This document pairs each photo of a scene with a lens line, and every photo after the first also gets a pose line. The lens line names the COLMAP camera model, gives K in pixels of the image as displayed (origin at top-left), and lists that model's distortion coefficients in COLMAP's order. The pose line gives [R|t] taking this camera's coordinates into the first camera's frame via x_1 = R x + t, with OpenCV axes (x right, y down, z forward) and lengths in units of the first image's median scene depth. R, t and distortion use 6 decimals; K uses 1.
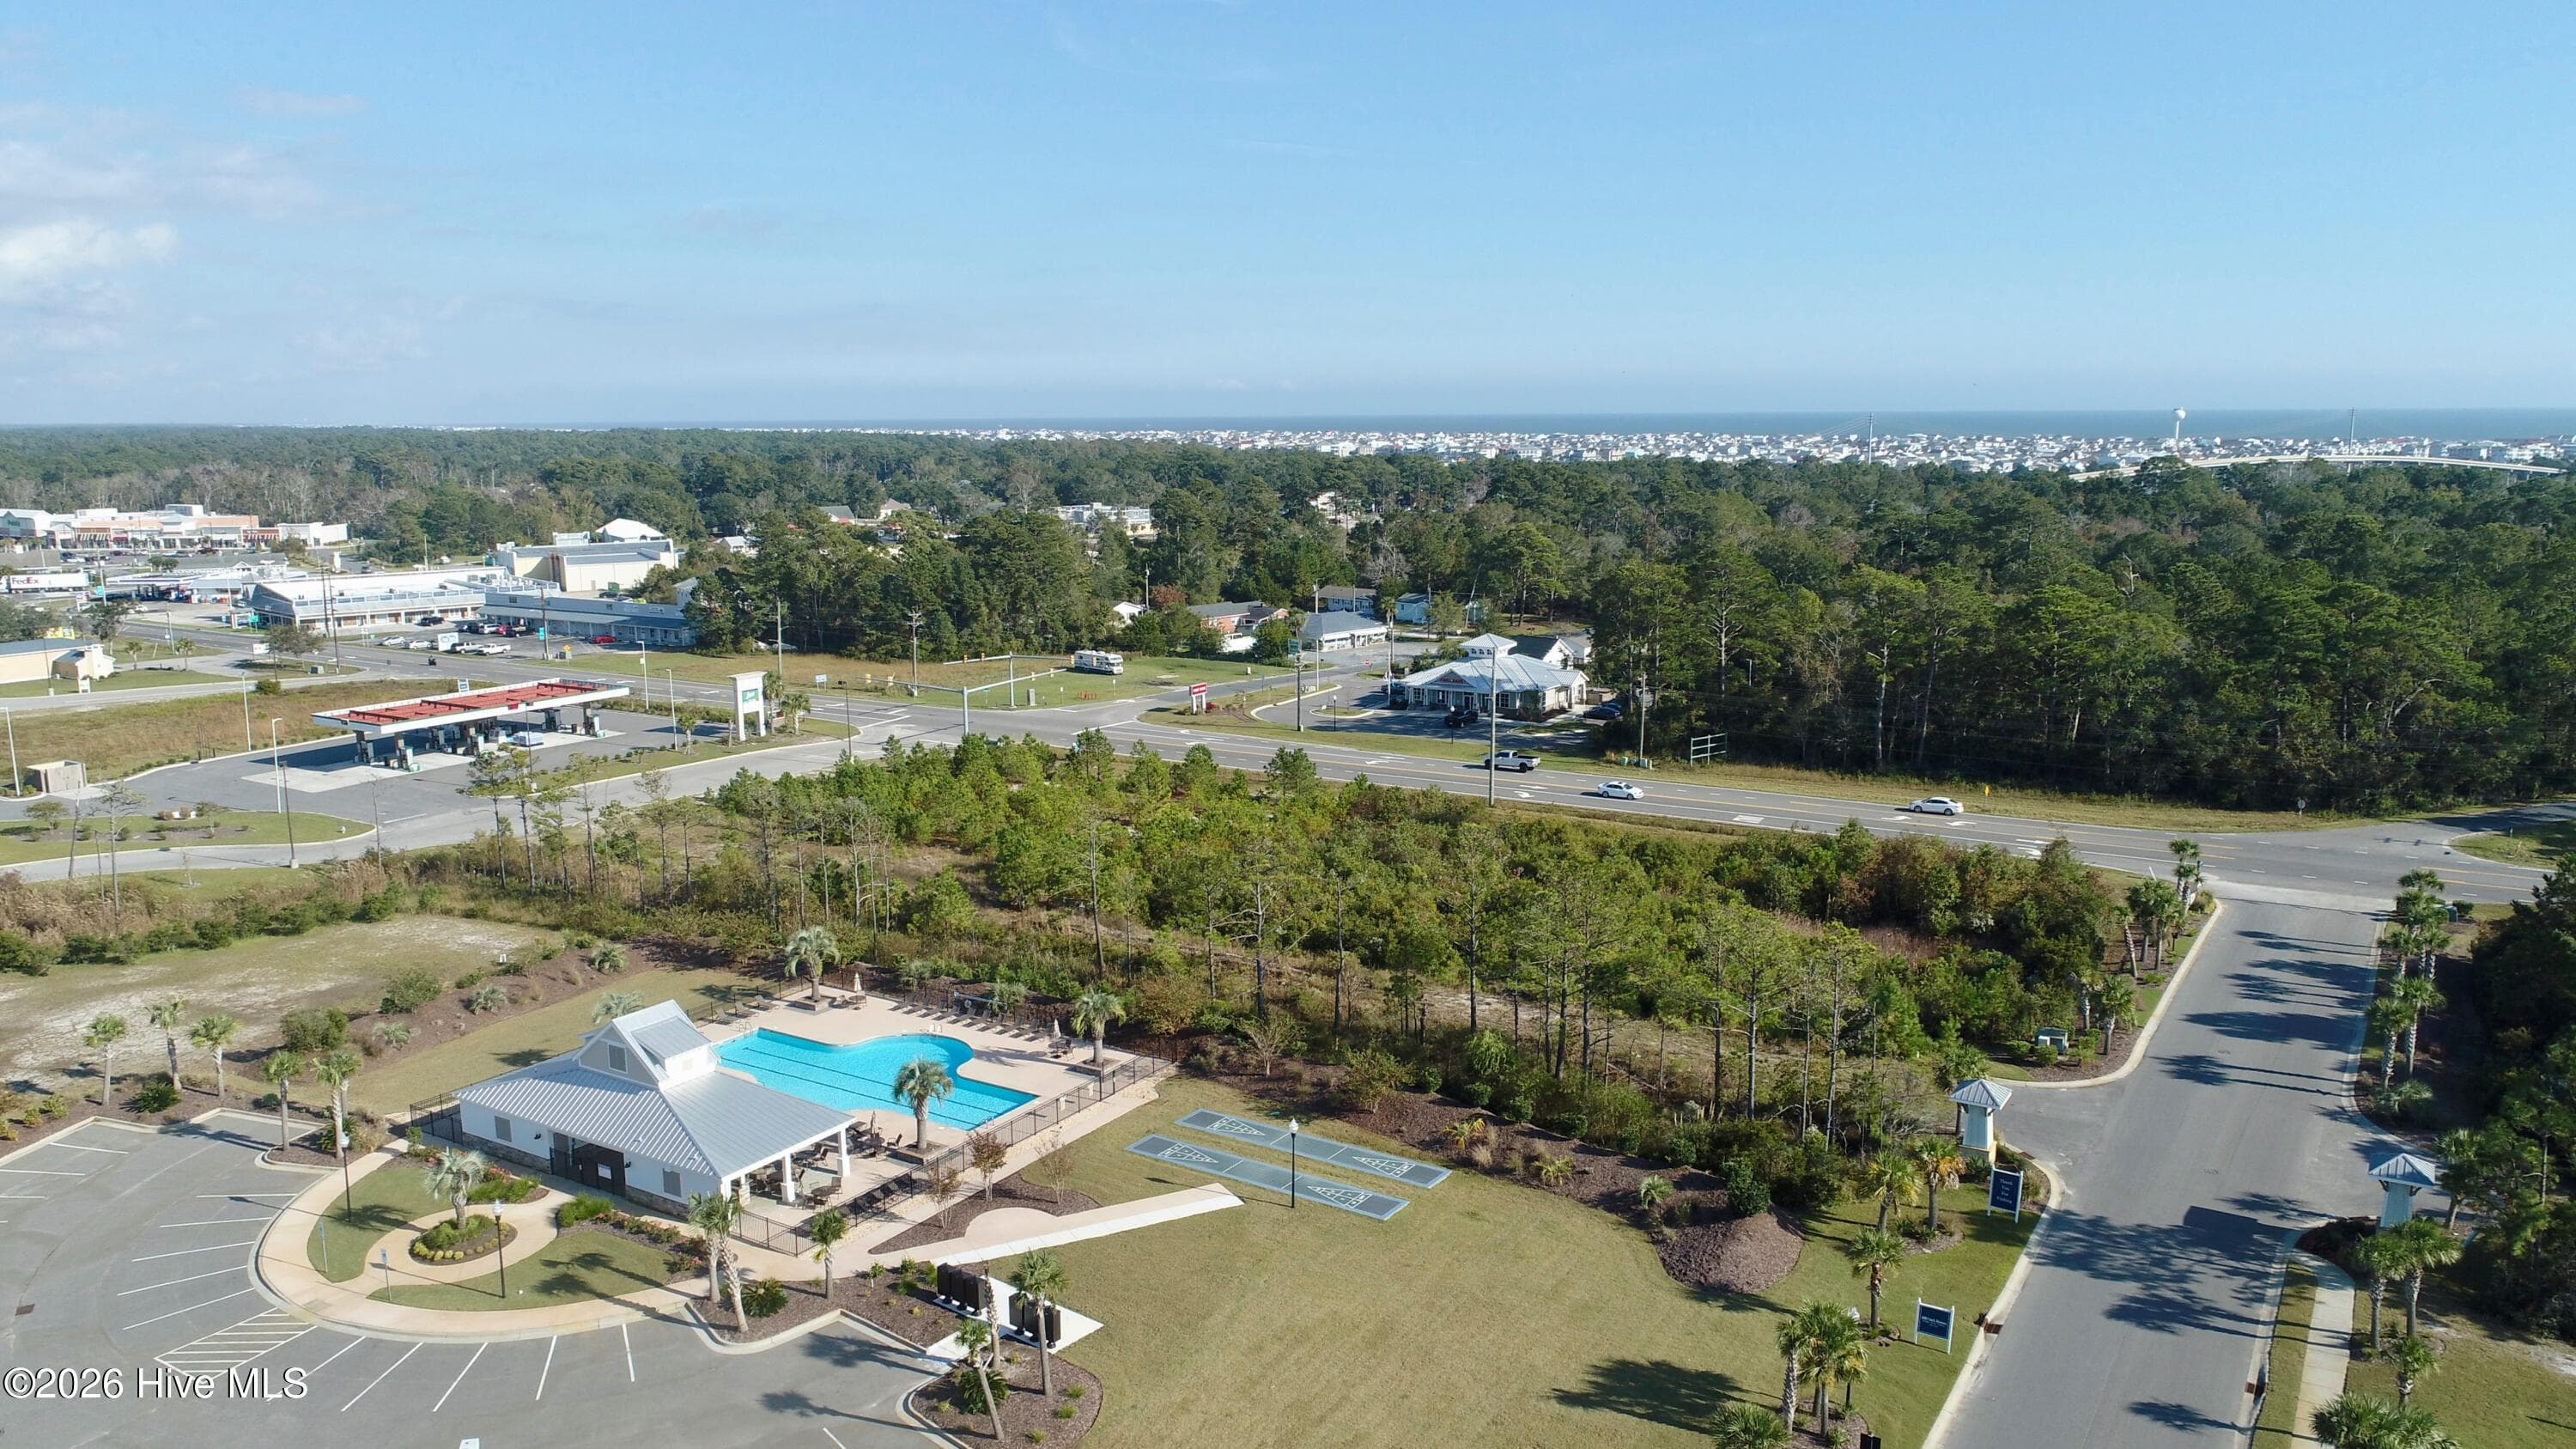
lens RADIAL K [[1863.2, 0, 1288.0], [0, 1863.2, 724.5], [0, 0, 1]] dist [-0.007148, 0.001647]
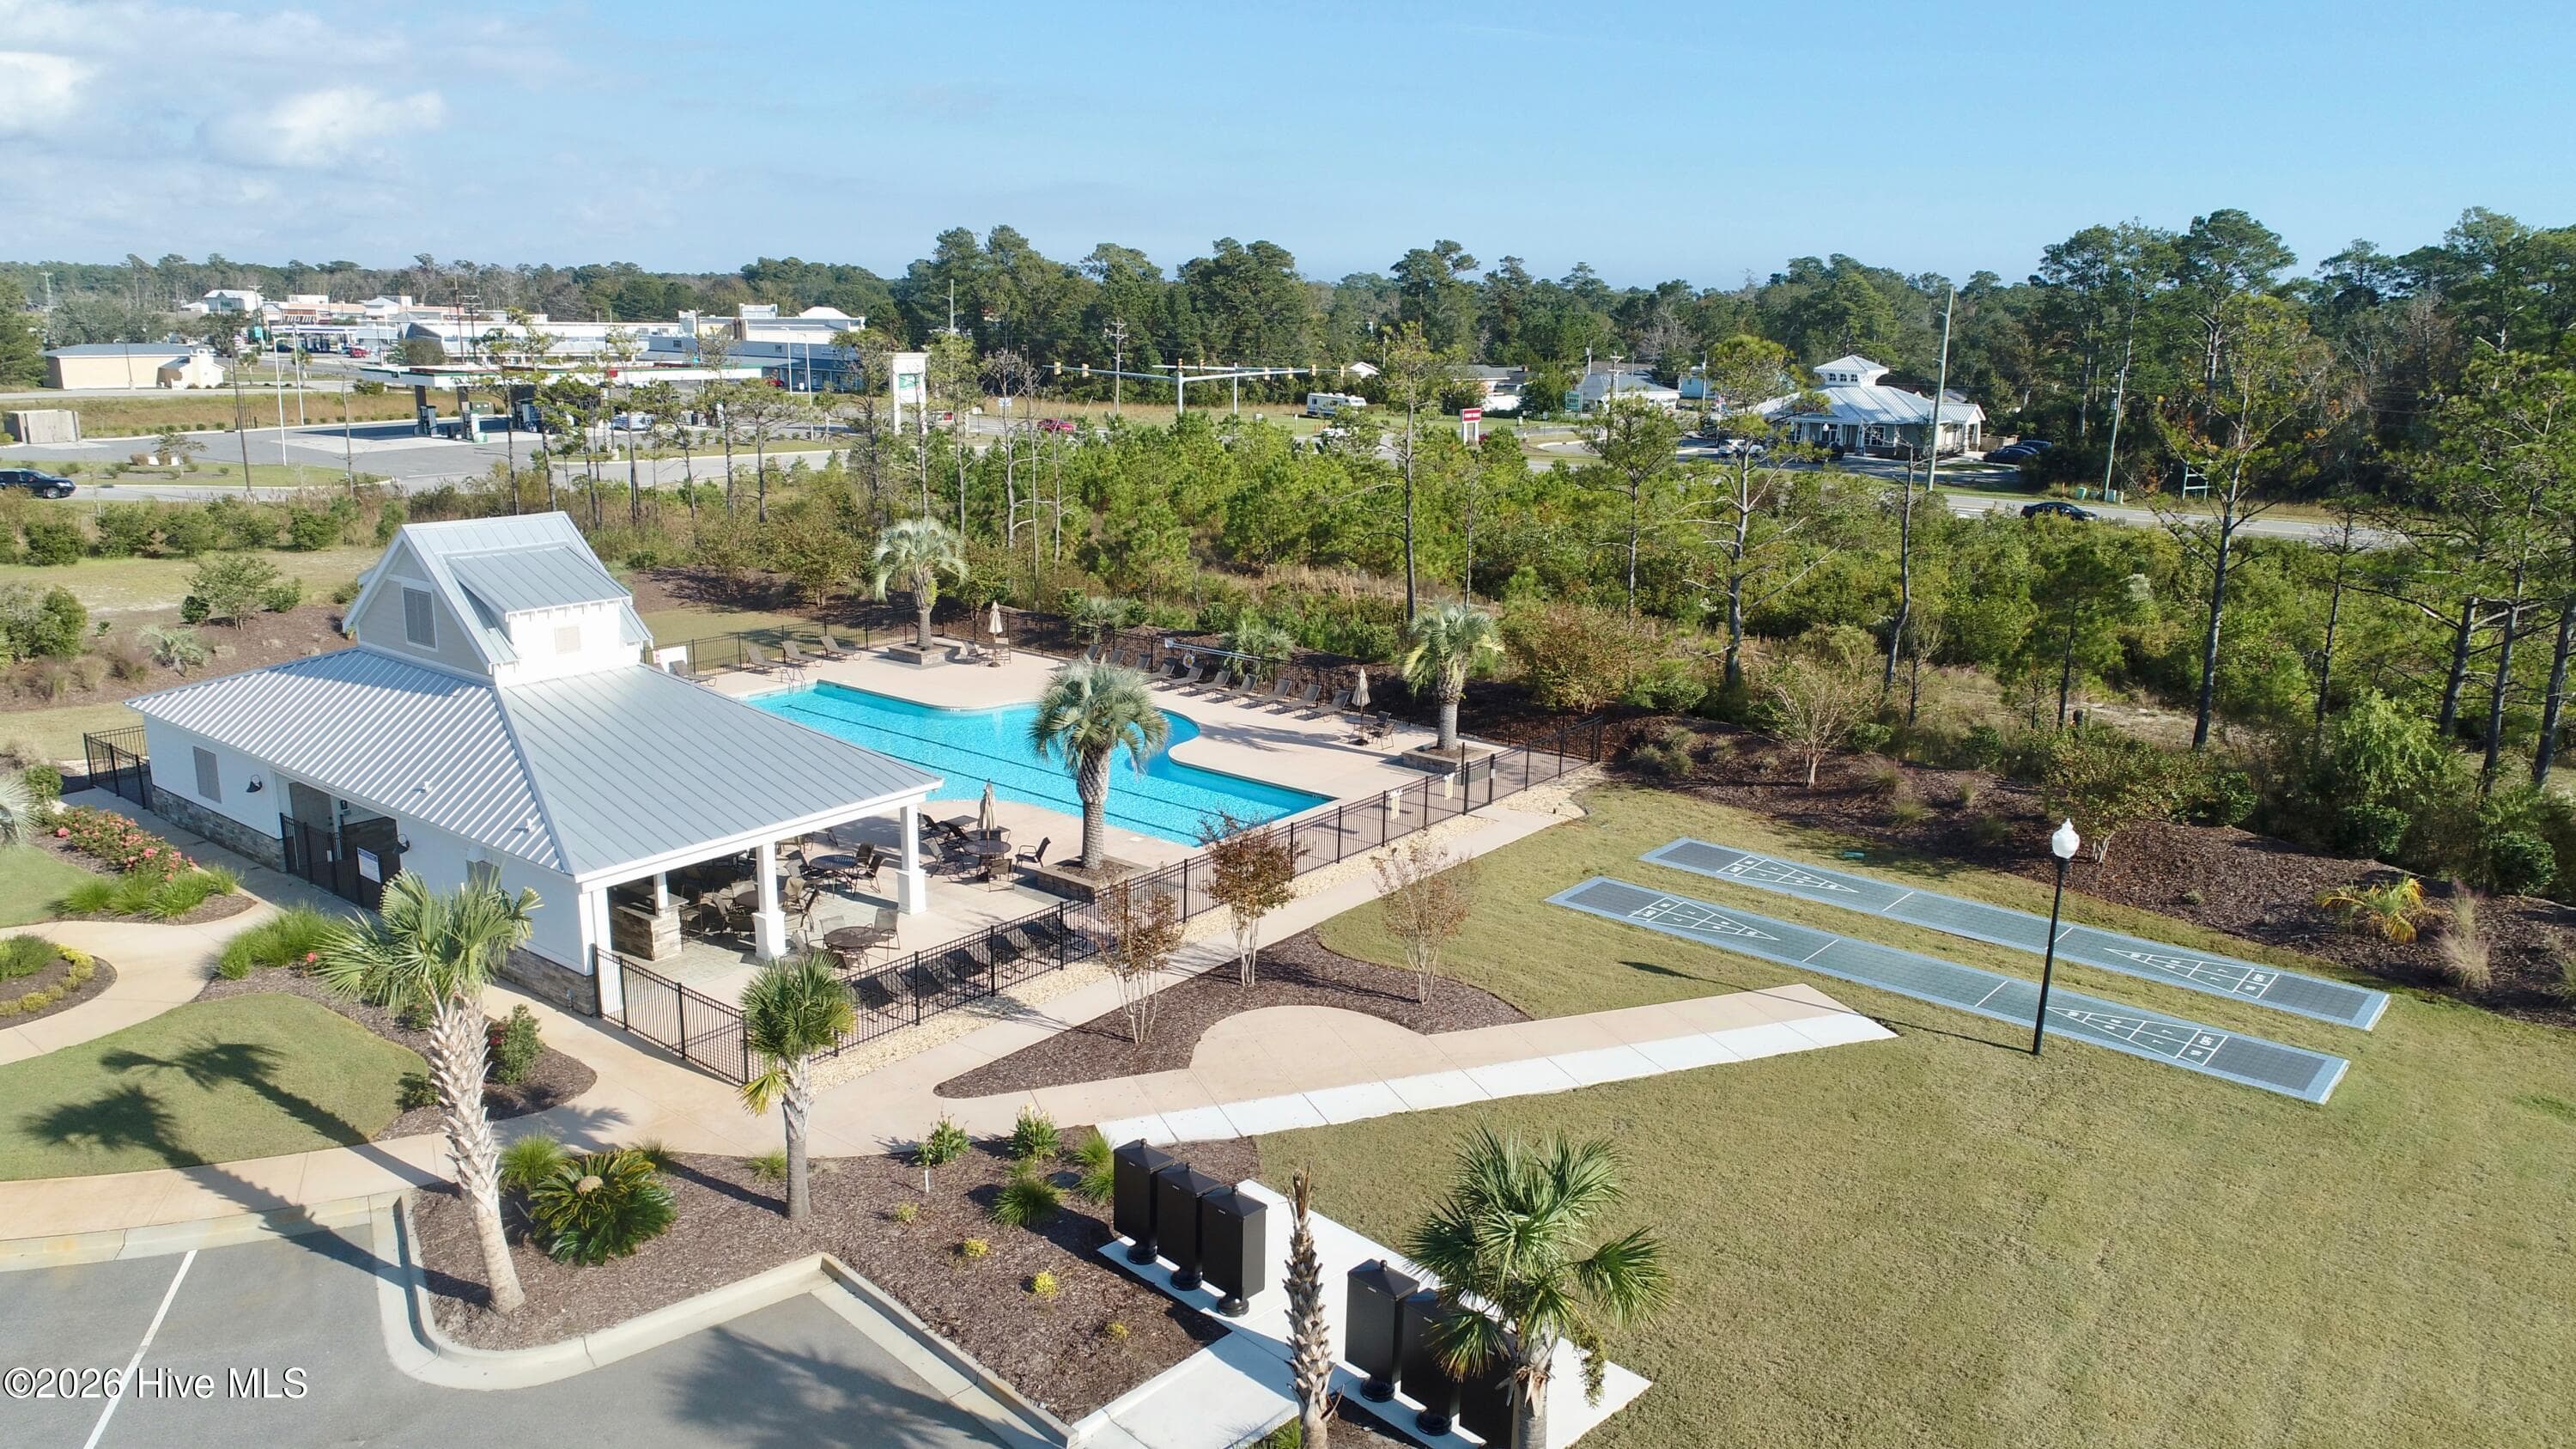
lens RADIAL K [[1863.2, 0, 1288.0], [0, 1863.2, 724.5], [0, 0, 1]] dist [-0.007148, 0.001647]
pose [[0.993480, 0.051025, -0.101954, -0.108269], [-0.043649, 0.996353, 0.073312, 0.160995], [0.105323, -0.068384, 0.992084, 0.575342]]
